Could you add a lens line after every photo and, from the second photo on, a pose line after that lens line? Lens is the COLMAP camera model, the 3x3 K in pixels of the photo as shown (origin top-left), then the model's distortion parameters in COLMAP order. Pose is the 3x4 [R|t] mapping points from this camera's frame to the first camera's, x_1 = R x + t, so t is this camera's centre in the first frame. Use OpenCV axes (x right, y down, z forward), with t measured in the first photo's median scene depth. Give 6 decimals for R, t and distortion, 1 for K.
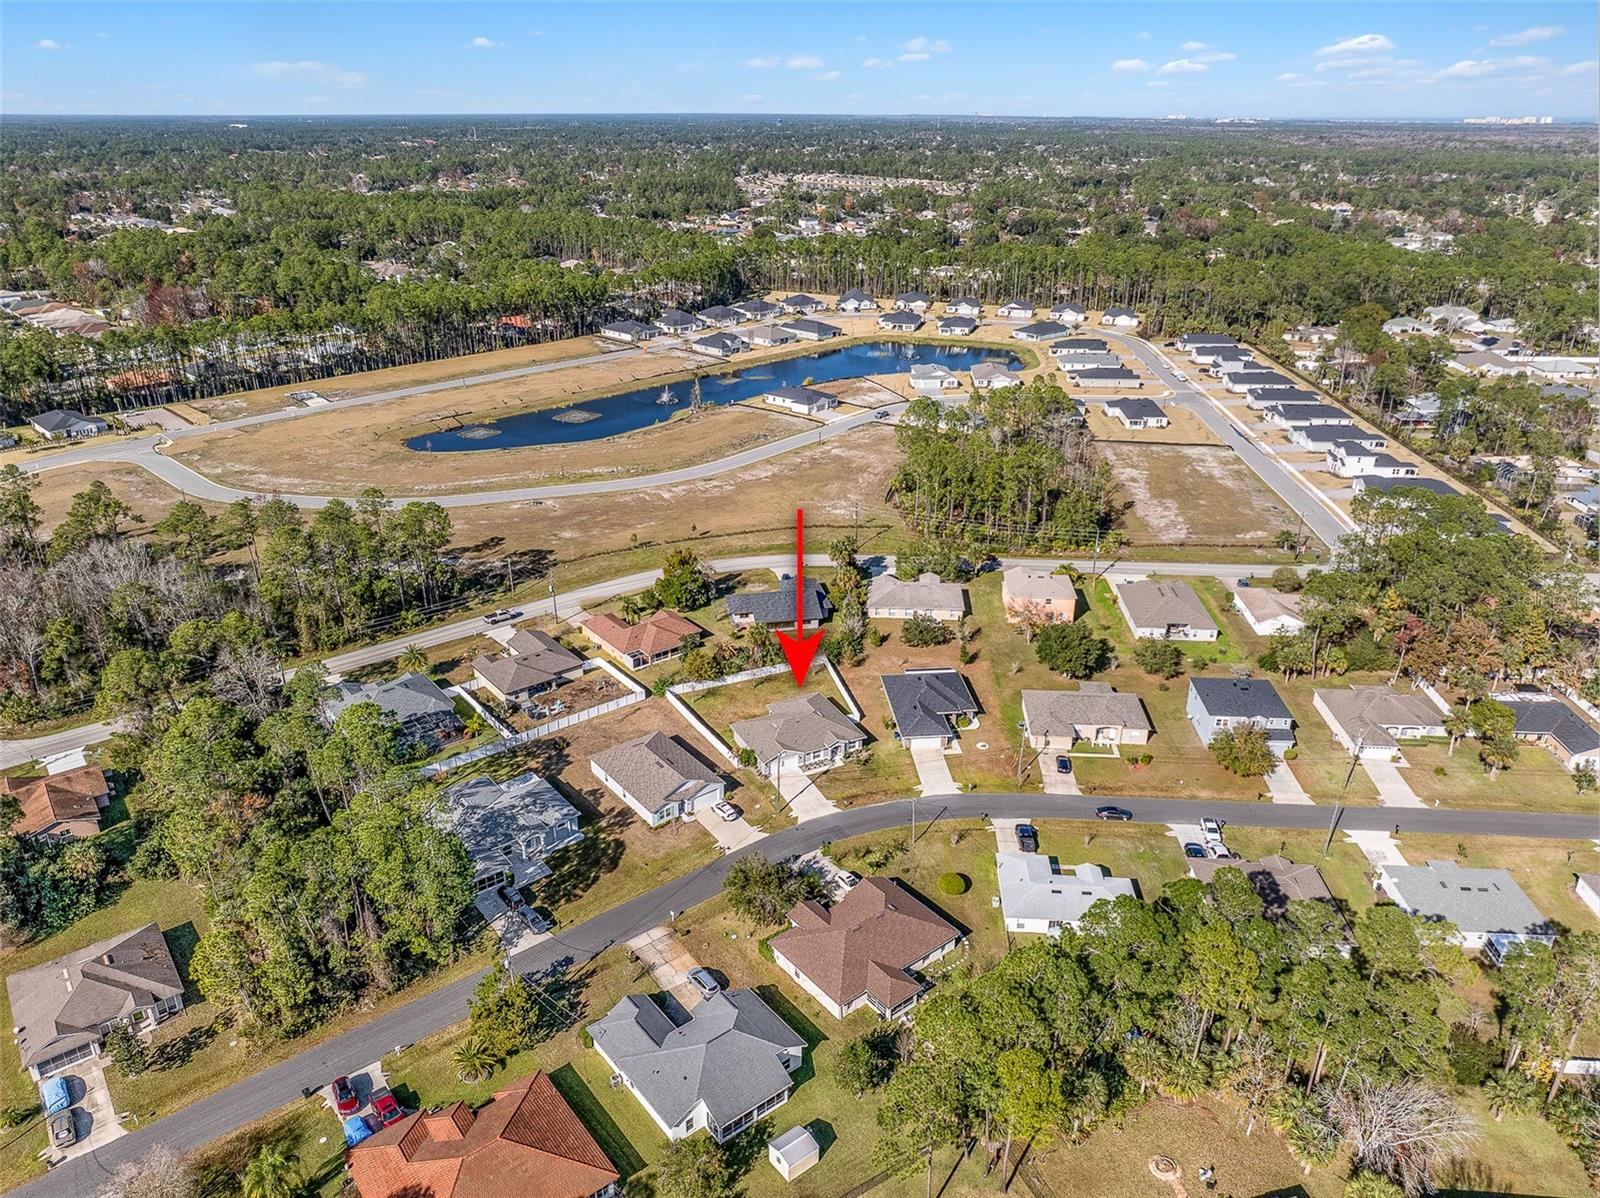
lens RADIAL K [[1106.2, 0, 798.7], [0, 1106.2, 606.1], [0, 0, 1]] dist [-0.002402, -0.008001]
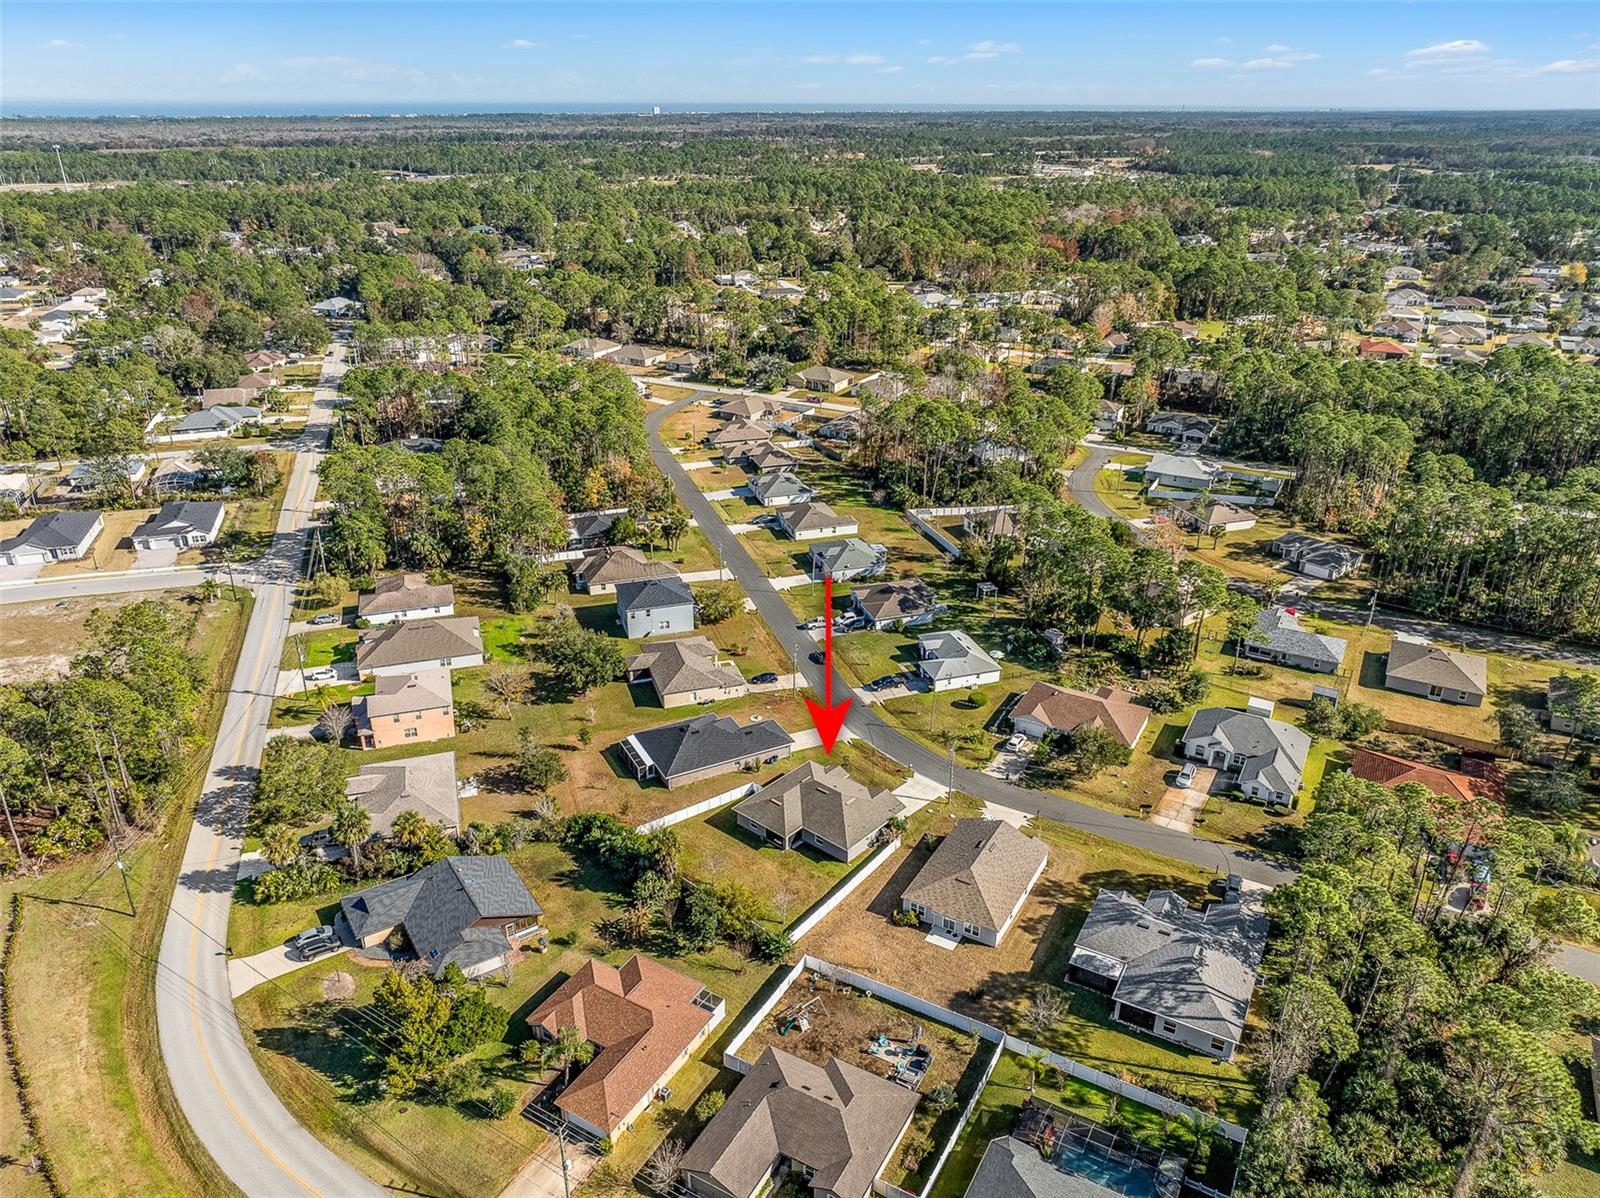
lens RADIAL K [[1103.9, 0, 802.3], [0, 1103.9, 622.4], [0, 0, 1]] dist [0.003895, -0.004421]
pose [[-0.379969, -0.397065, 0.835442, -0.383168], [0.376806, 0.758404, 0.531827, -0.268318], [-0.844773, 0.516877, -0.138554, 0.612659]]
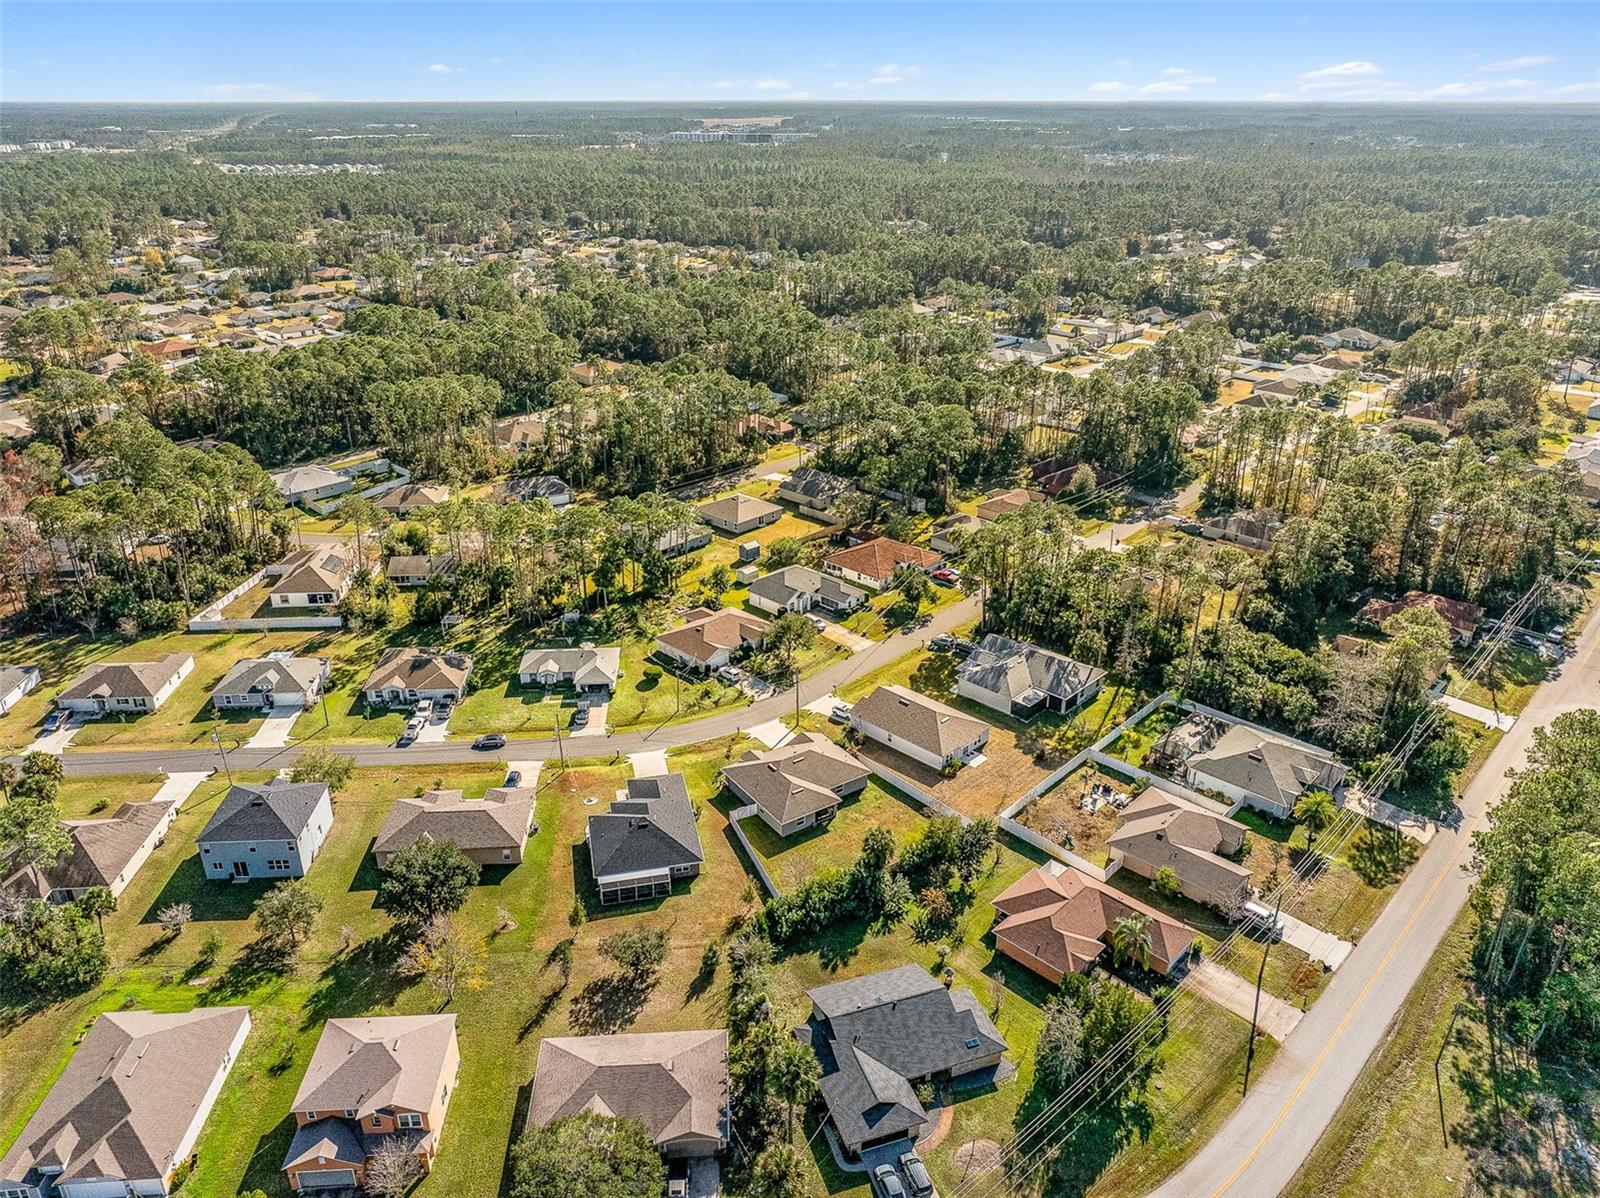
lens RADIAL K [[1106.2, 0, 798.7], [0, 1106.2, 606.1], [0, 0, 1]] dist [-0.002402, -0.008001]
pose [[-0.990295, 0.057605, -0.126477, 0.059943], [-0.057383, 0.659375, 0.749621, -0.380354], [0.126578, 0.749604, -0.649670, 0.858794]]
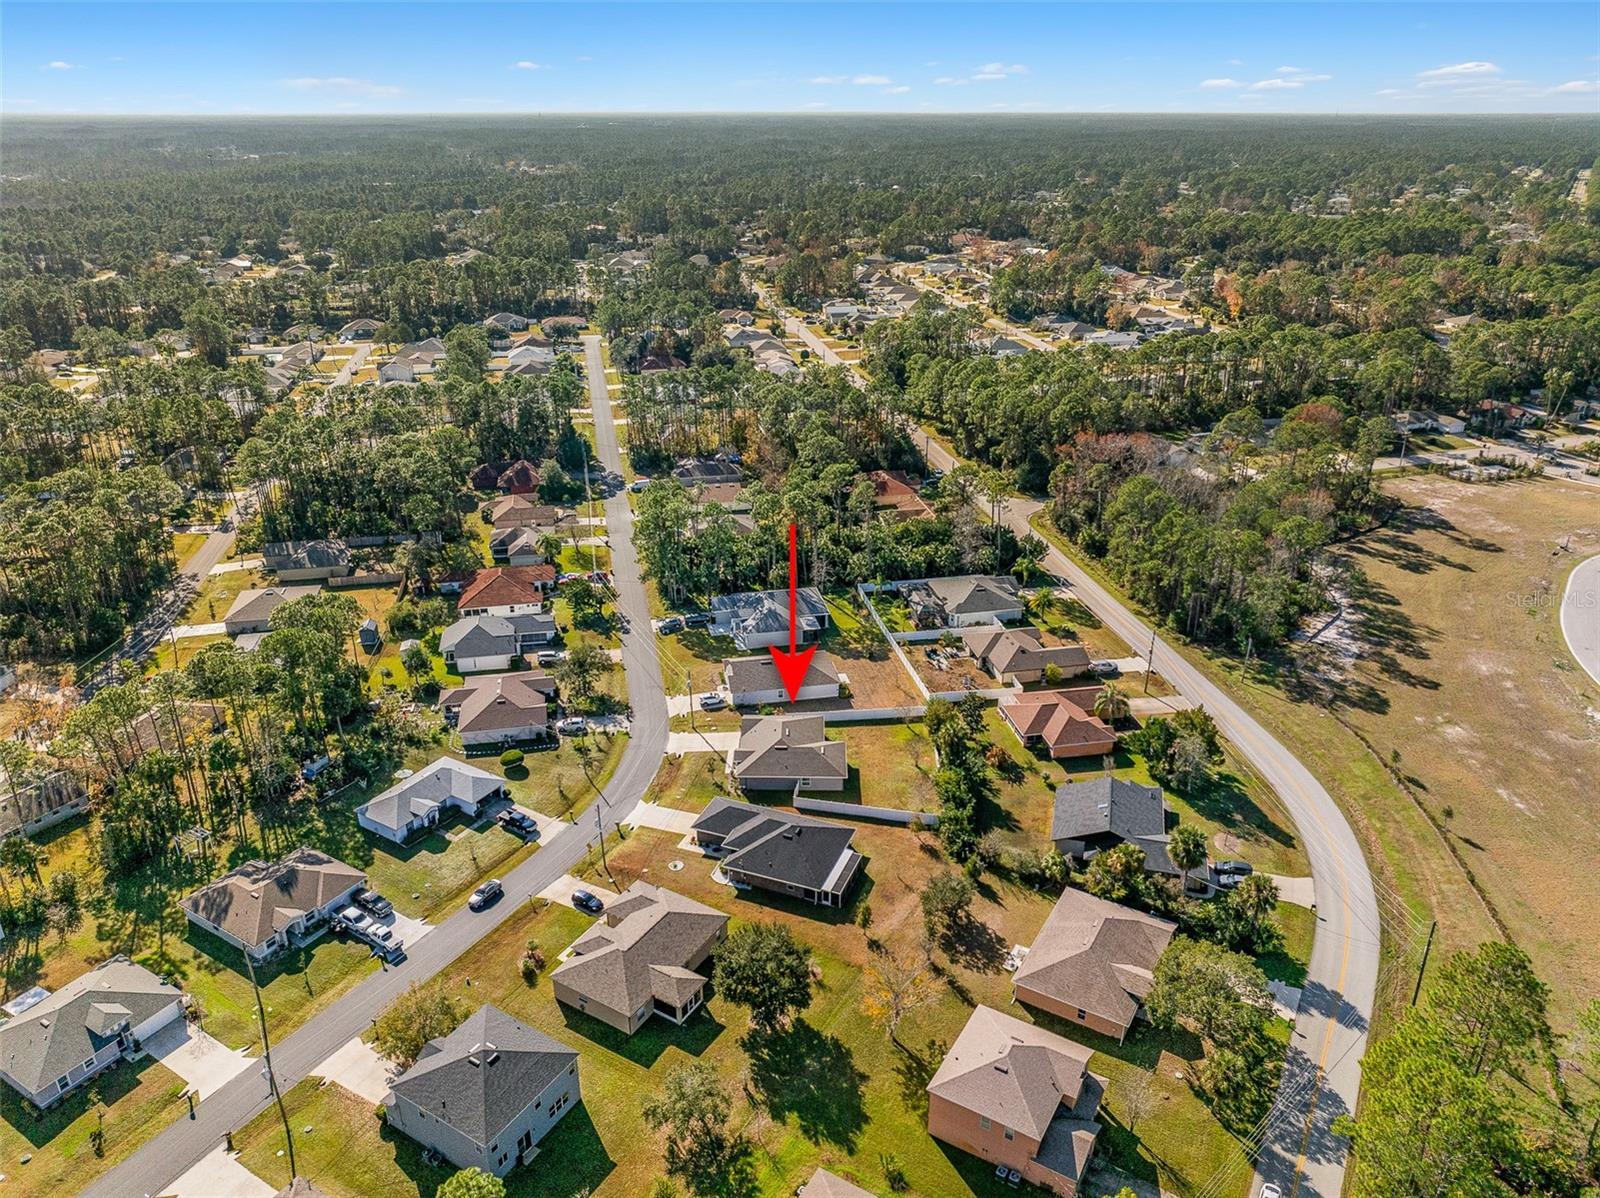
lens RADIAL K [[1106.2, 0, 798.7], [0, 1106.2, 606.1], [0, 0, 1]] dist [-0.002402, -0.008001]
pose [[-0.454558, 0.365816, -0.812130, 0.420479], [-0.364328, 0.755651, 0.544294, -0.292986], [0.812799, 0.543295, -0.210211, 0.661985]]
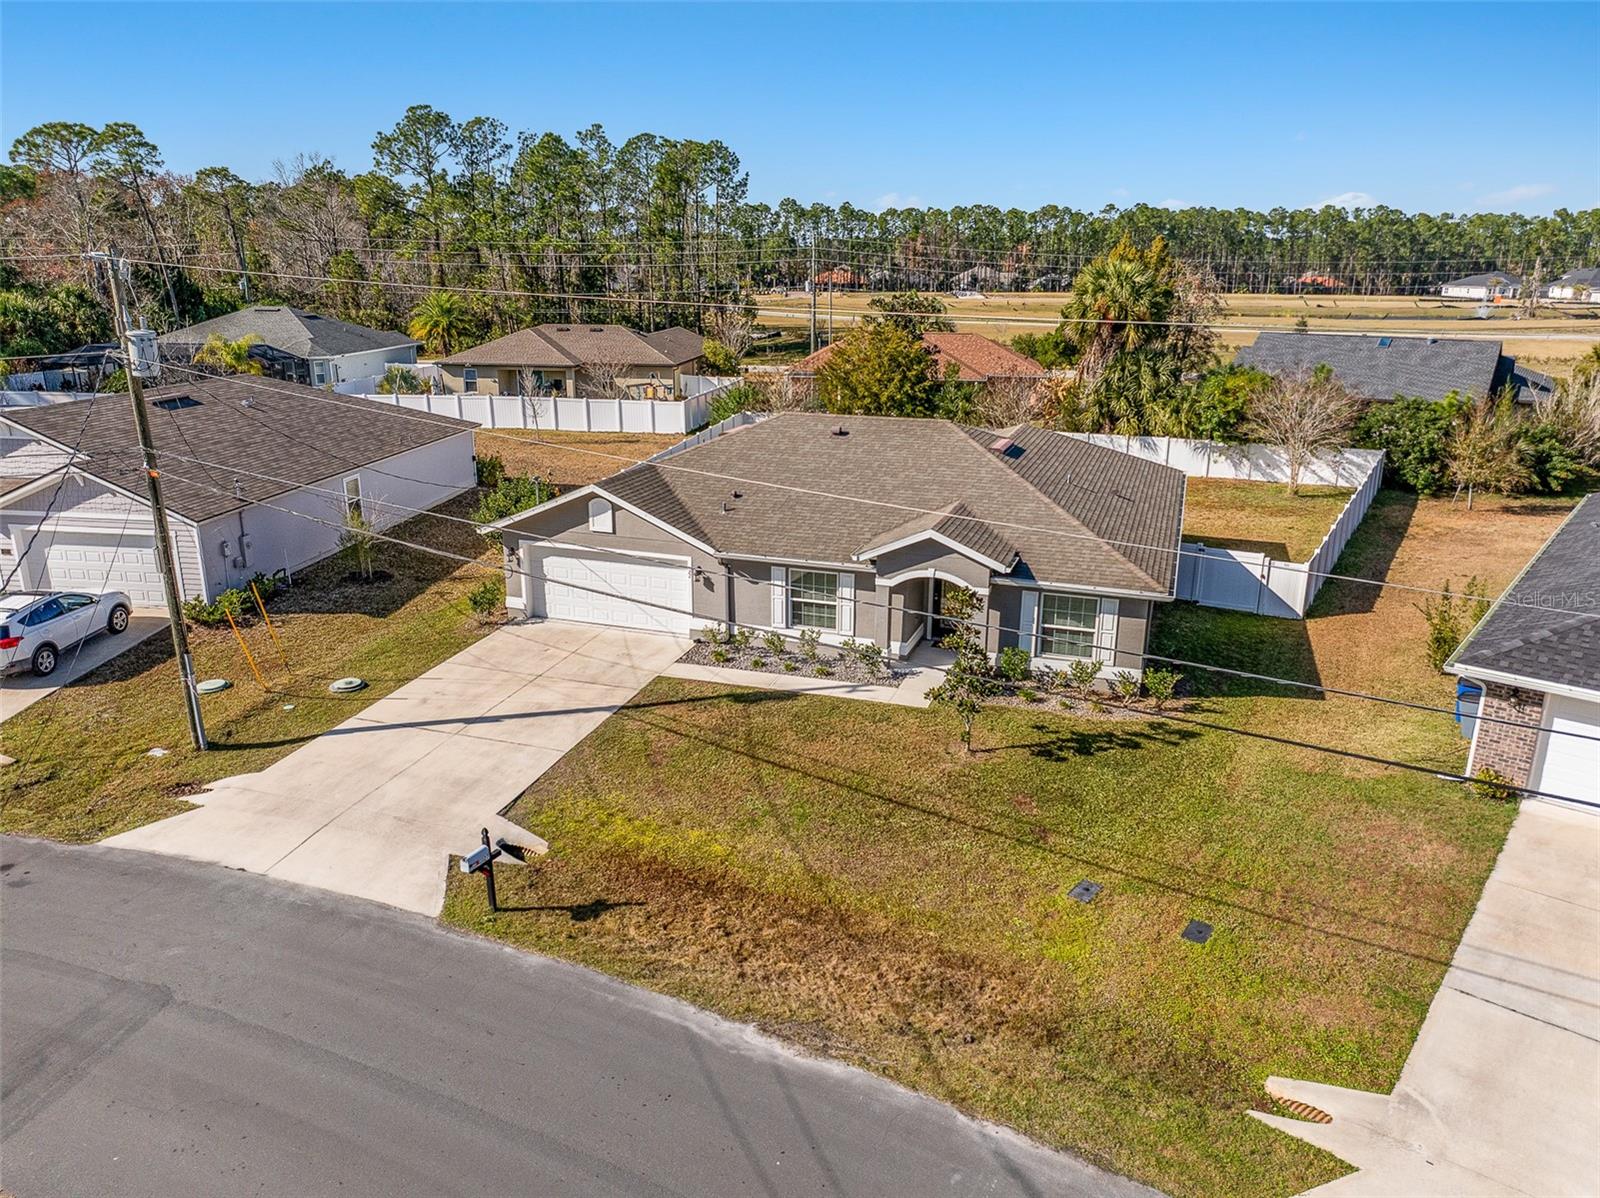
lens RADIAL K [[1114.1, 0, 800.0], [0, 1114.1, 599.0], [0, 0, 1]] dist [0.003654, -0.023940]
pose [[0.700160, 0.210273, -0.682321, 0.070284], [-0.296540, 0.954968, -0.009997, 0.076296], [0.649492, 0.209335, 0.730985, 0.495411]]
